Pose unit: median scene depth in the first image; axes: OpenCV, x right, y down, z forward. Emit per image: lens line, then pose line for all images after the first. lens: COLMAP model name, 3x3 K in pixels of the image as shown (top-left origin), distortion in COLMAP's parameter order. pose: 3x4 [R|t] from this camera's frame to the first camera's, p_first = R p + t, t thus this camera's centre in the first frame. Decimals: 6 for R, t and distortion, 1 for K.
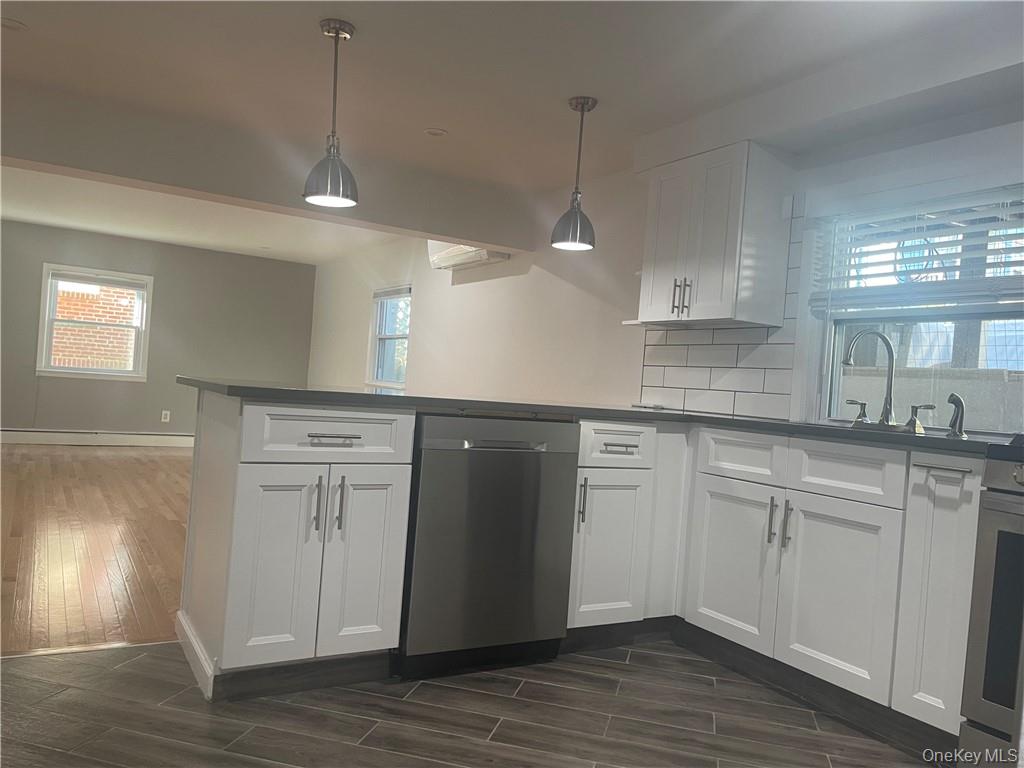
lens RADIAL K [[768.0, 0, 512.0], [0, 768.0, 384.0], [0, 0, 1]] dist [0.065156, -0.078089]
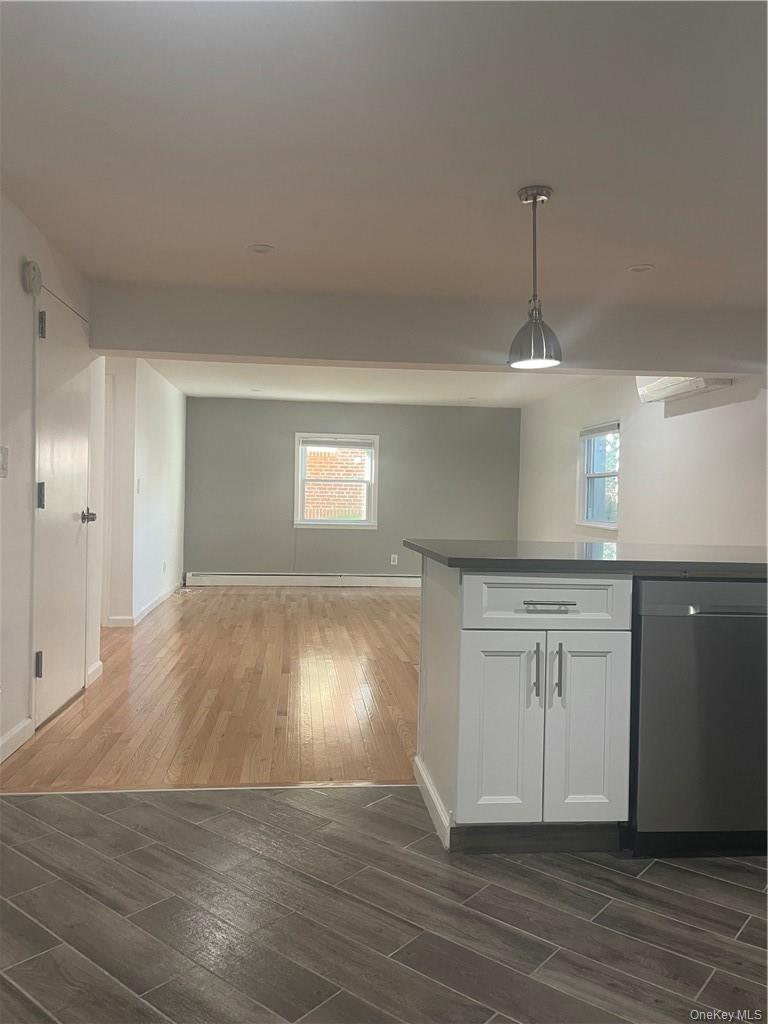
lens RADIAL K [[768.0, 0, 384.0], [0, 768.0, 512.0], [0, 0, 1]] dist [0.065156, -0.078089]
pose [[0.907707, -0.046394, -0.417033, -0.001227], [0.045354, 0.998894, -0.012409, -0.045076], [0.417147, -0.007650, 0.908807, -0.003239]]
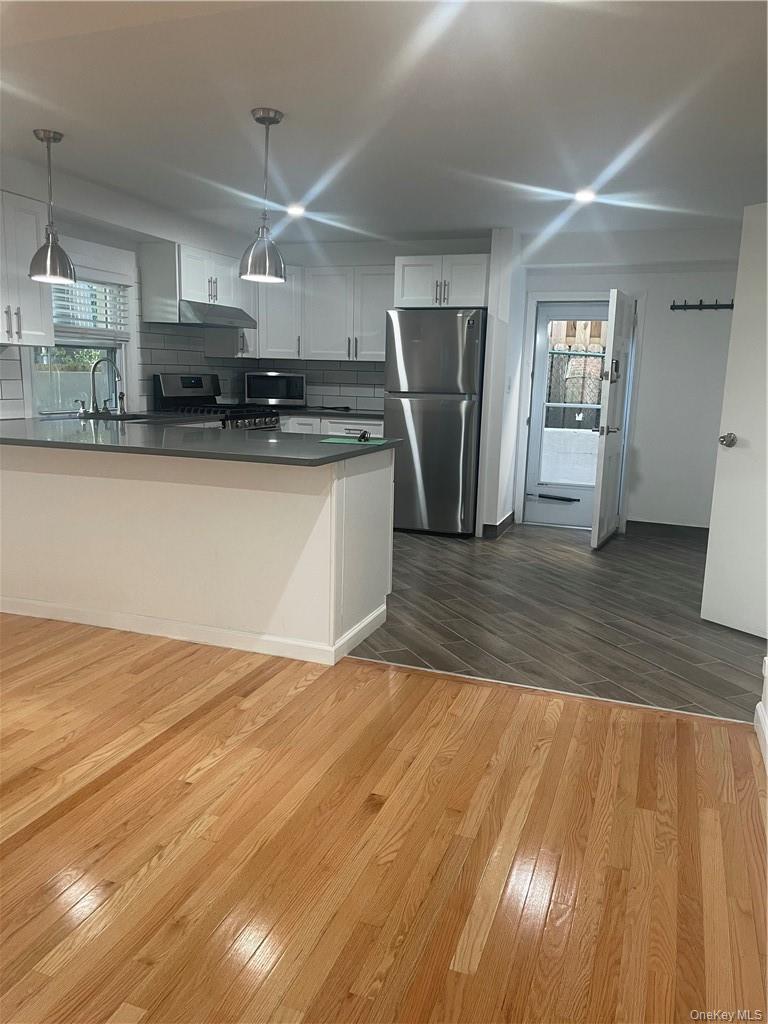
lens RADIAL K [[768.0, 0, 384.0], [0, 768.0, 512.0], [0, 0, 1]] dist [0.065156, -0.078089]
pose [[-0.622473, -0.223061, 0.750181, -1.507981], [-0.074520, 0.971062, 0.226904, -0.205408], [-0.779085, 0.085338, -0.621083, 1.901399]]
